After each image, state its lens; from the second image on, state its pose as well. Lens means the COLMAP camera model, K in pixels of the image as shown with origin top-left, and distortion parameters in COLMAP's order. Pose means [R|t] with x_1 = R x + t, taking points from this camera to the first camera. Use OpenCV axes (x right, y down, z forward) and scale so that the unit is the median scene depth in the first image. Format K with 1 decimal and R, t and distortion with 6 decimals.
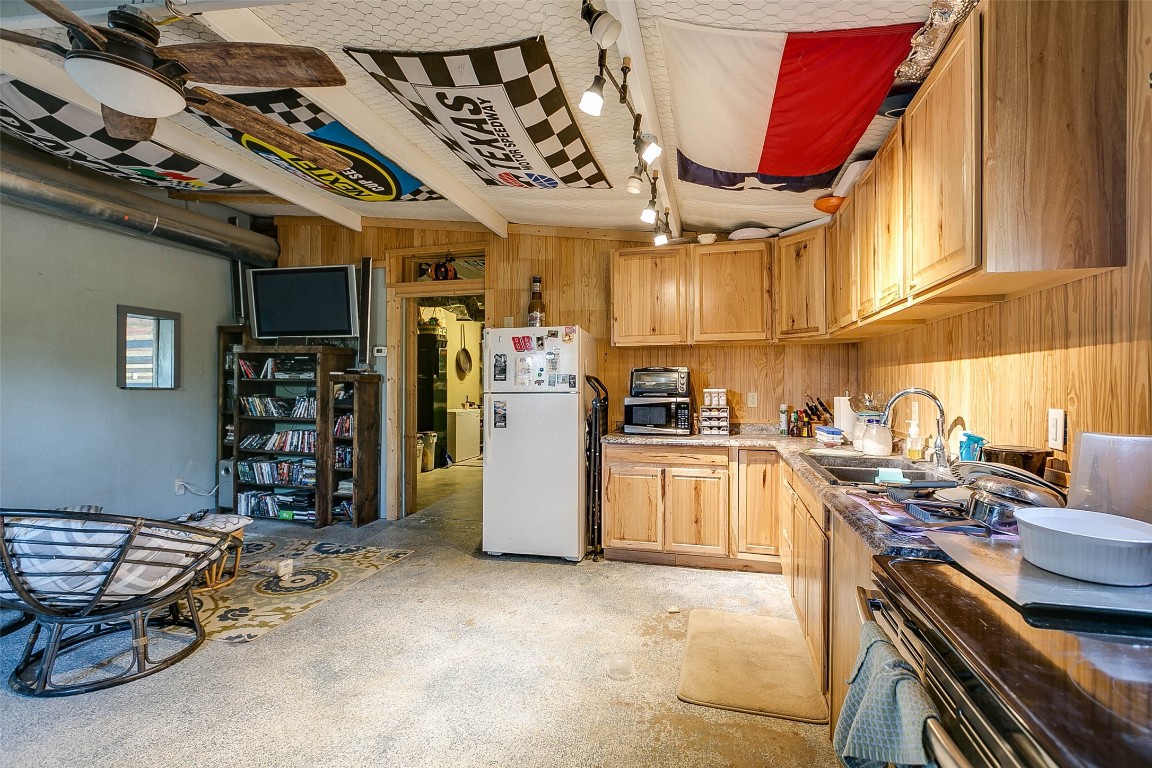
lens RADIAL K [[530.6, 0, 579.3], [0, 530.6, 380.6], [0, 0, 1]] dist [0.004806, 0.000131]
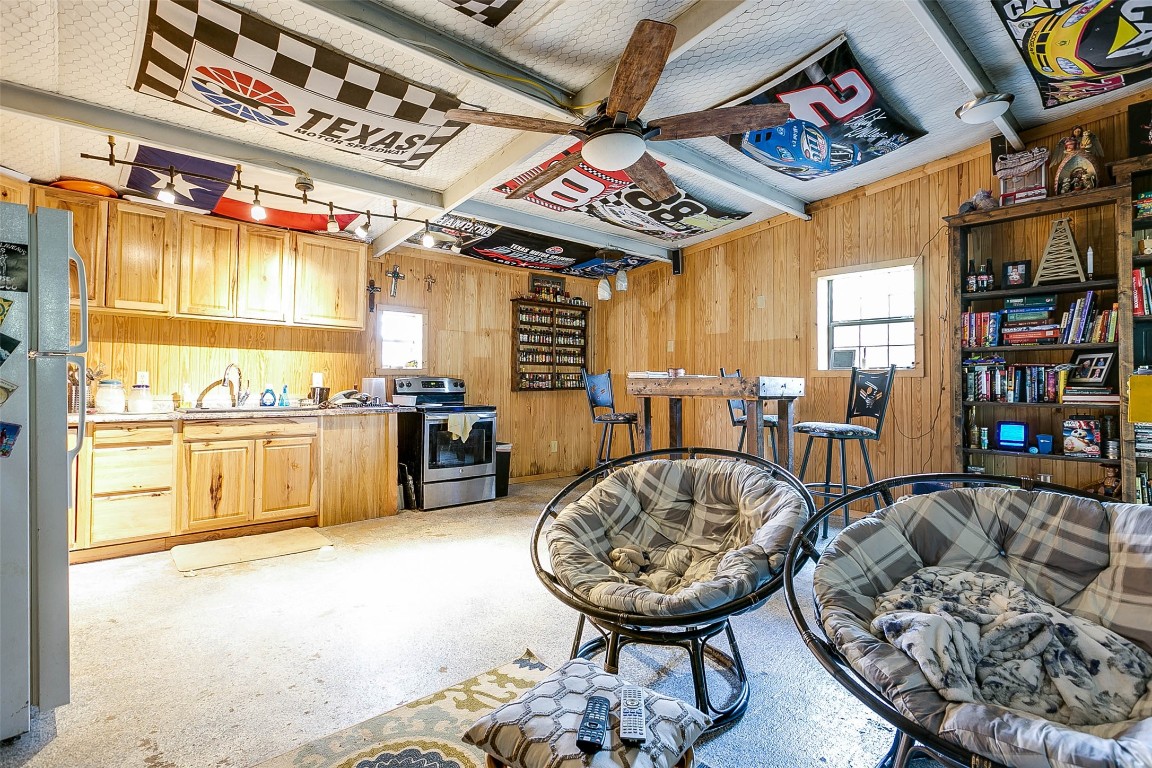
lens RADIAL K [[554.4, 0, 554.7], [0, 554.4, 370.2], [0, 0, 1]] dist [0.004785, 0.000031]
pose [[-0.822407, 0.001579, 0.568897, -0.833687], [-0.016644, 0.999501, -0.026835, 0.044648], [-0.568656, -0.031538, -0.821971, 1.225575]]
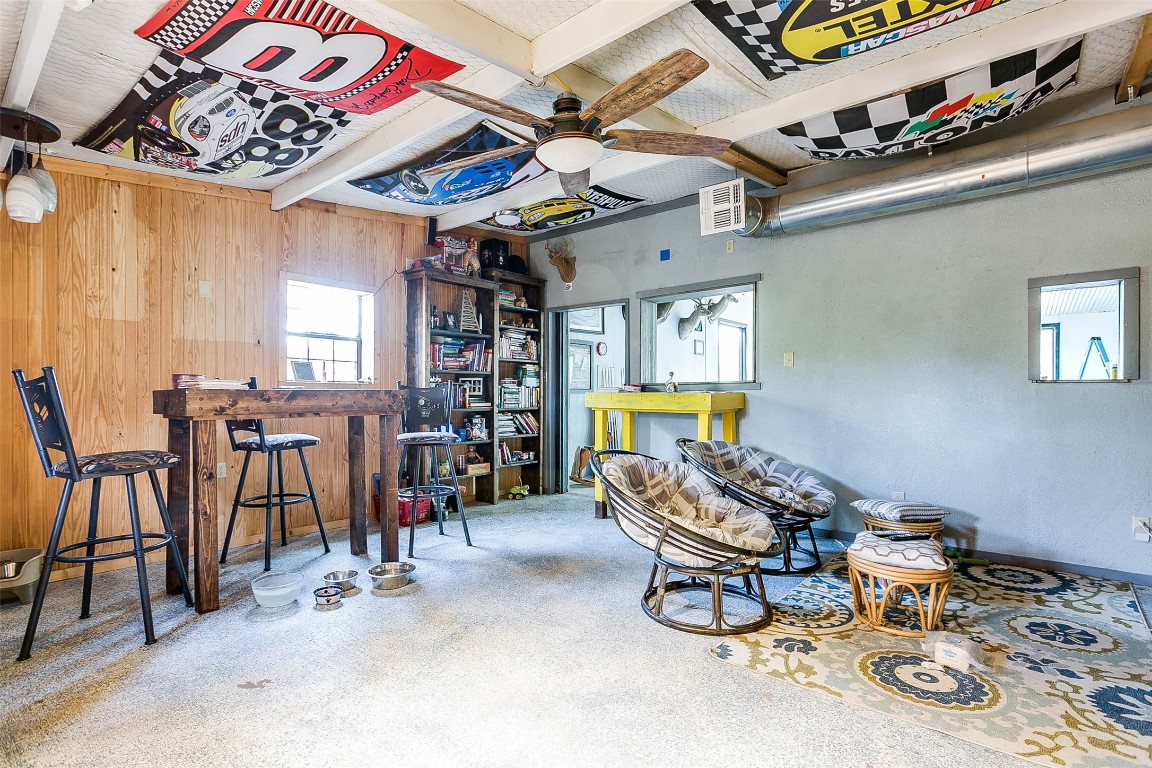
lens RADIAL K [[554.4, 0, 585.4], [0, 554.4, 395.4], [0, 0, 1]] dist [0.004785, 0.000031]
pose [[-0.426633, -0.007279, -0.904395, 0.220529], [0.008317, 0.999894, -0.011971, 0.046963], [0.904387, -0.012629, -0.426527, 0.868963]]
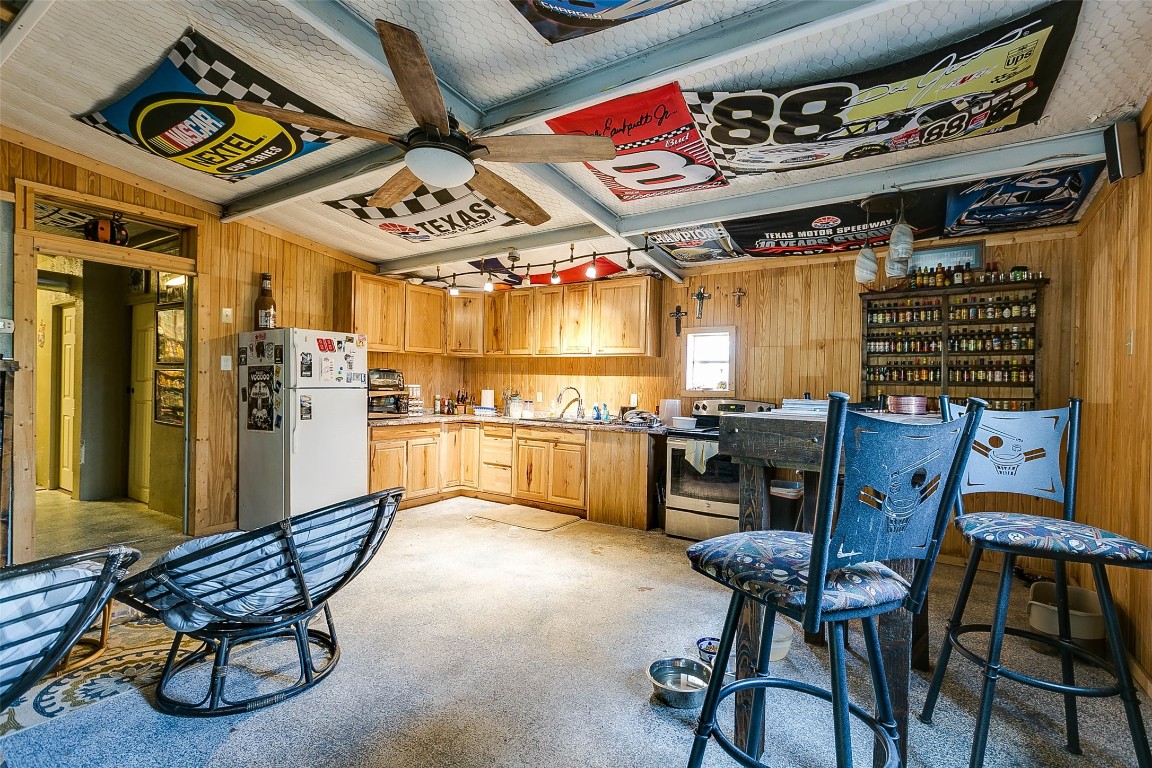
lens RADIAL K [[530.6, 0, 582.9], [0, 530.6, 385.0], [0, 0, 1]] dist [0.004806, 0.000131]
pose [[0.314739, 0.002369, 0.949175, -1.071427], [-0.028655, 0.999565, 0.007007, -0.008025], [-0.948746, -0.029404, 0.314670, 0.113908]]
